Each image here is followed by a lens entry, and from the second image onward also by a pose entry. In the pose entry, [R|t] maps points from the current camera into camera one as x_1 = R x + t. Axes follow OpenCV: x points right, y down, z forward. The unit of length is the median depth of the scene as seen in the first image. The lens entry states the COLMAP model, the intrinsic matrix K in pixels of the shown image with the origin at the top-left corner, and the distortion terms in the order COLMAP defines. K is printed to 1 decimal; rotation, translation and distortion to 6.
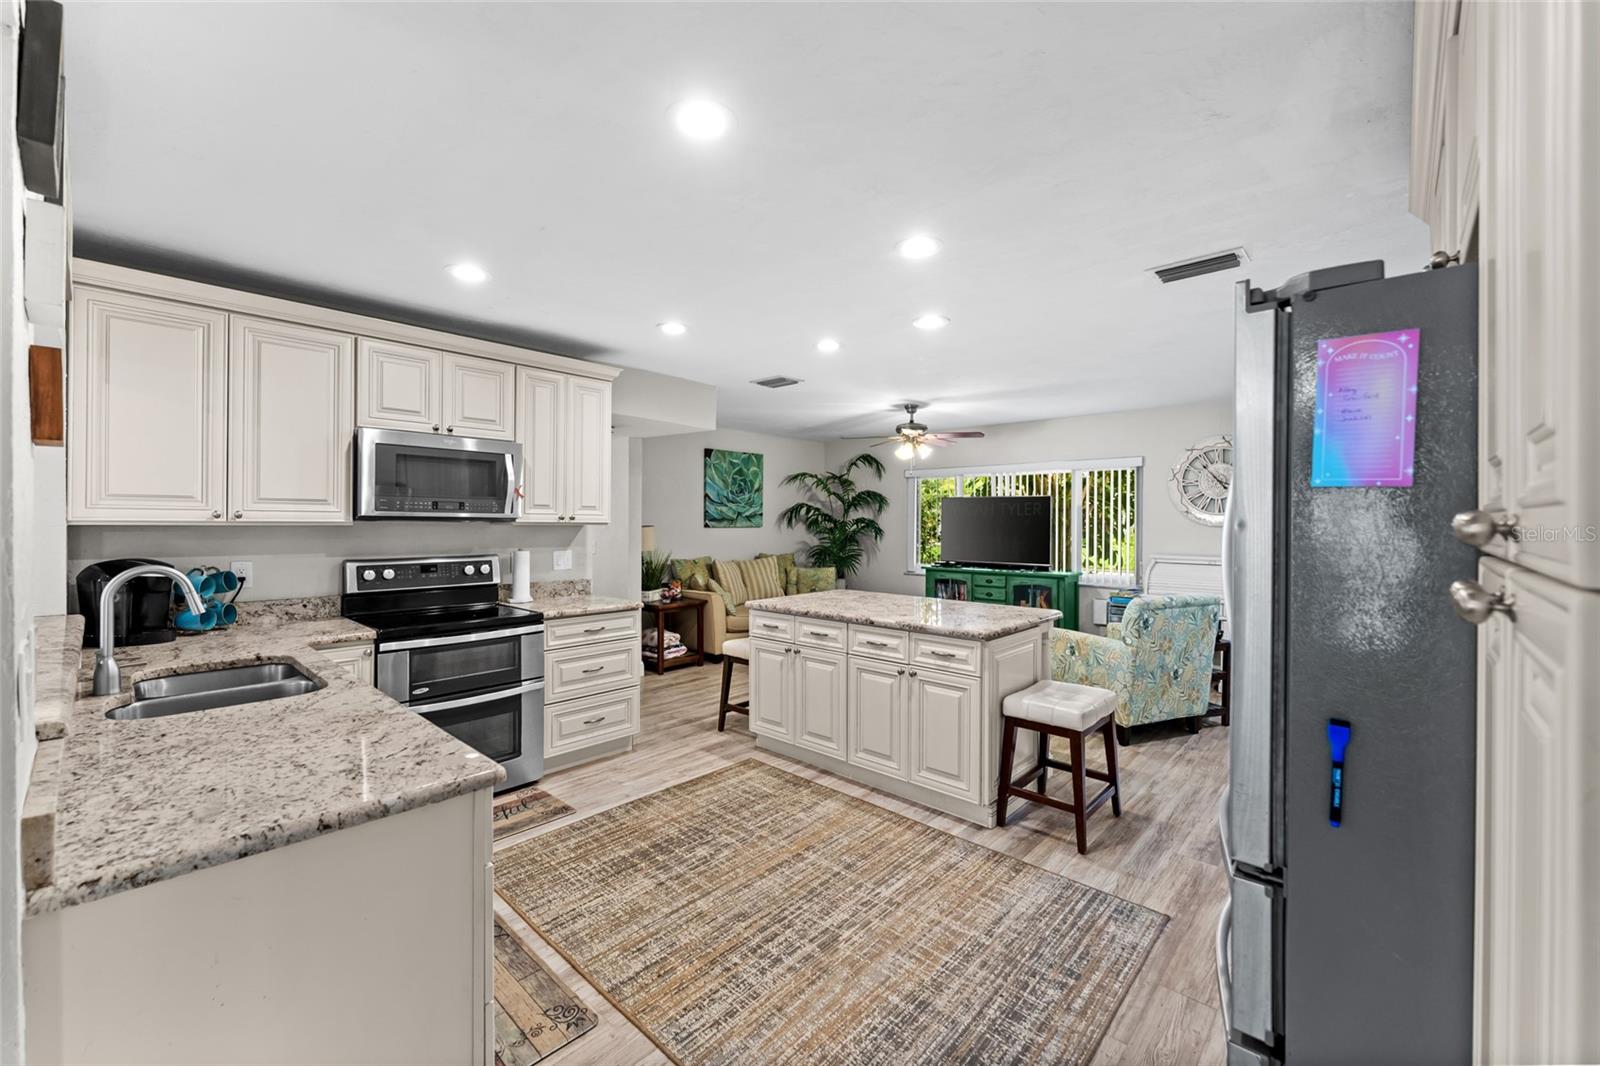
lens RADIAL K [[646.3, 0, 795.9], [0, 646.3, 515.2], [0, 0, 1]] dist [-0.000187, -0.000025]
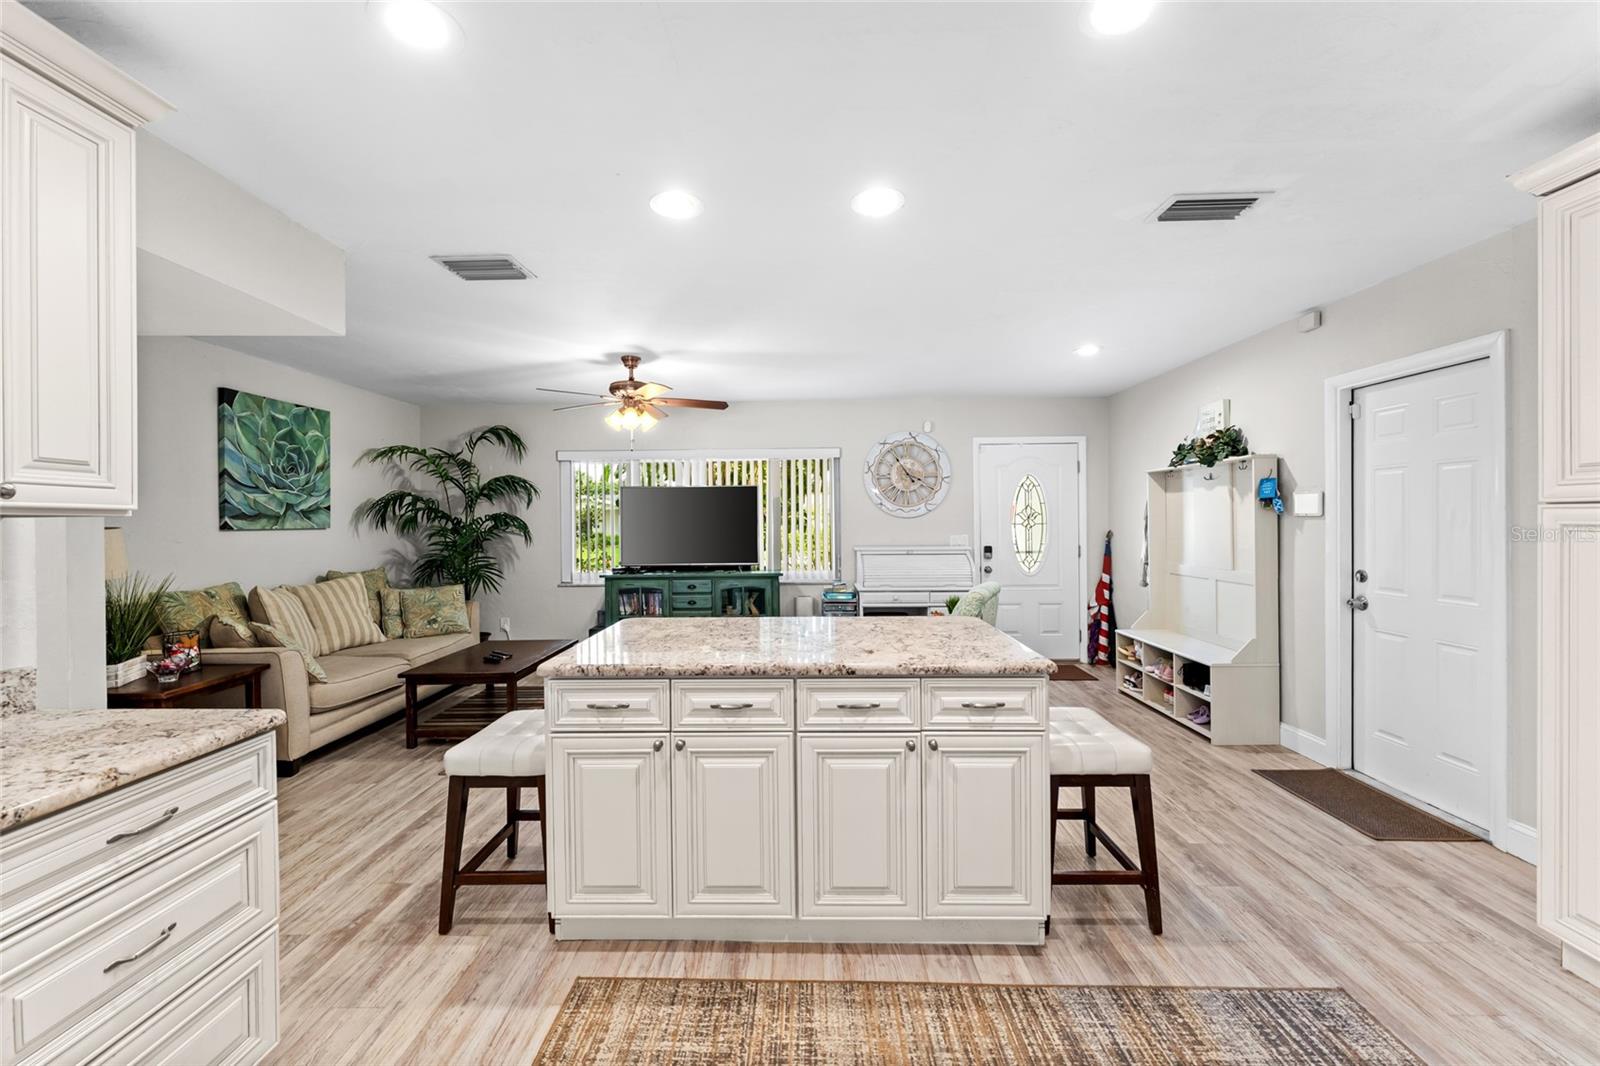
lens RADIAL K [[641.9, 0, 791.8], [0, 641.9, 522.3], [0, 0, 1]] dist [0.000299, 0.000071]
pose [[0.749651, -0.012549, 0.661715, -0.251168], [0.007542, 0.999917, 0.010419, 0.018073], [-0.661791, -0.002820, 0.749684, 0.481466]]
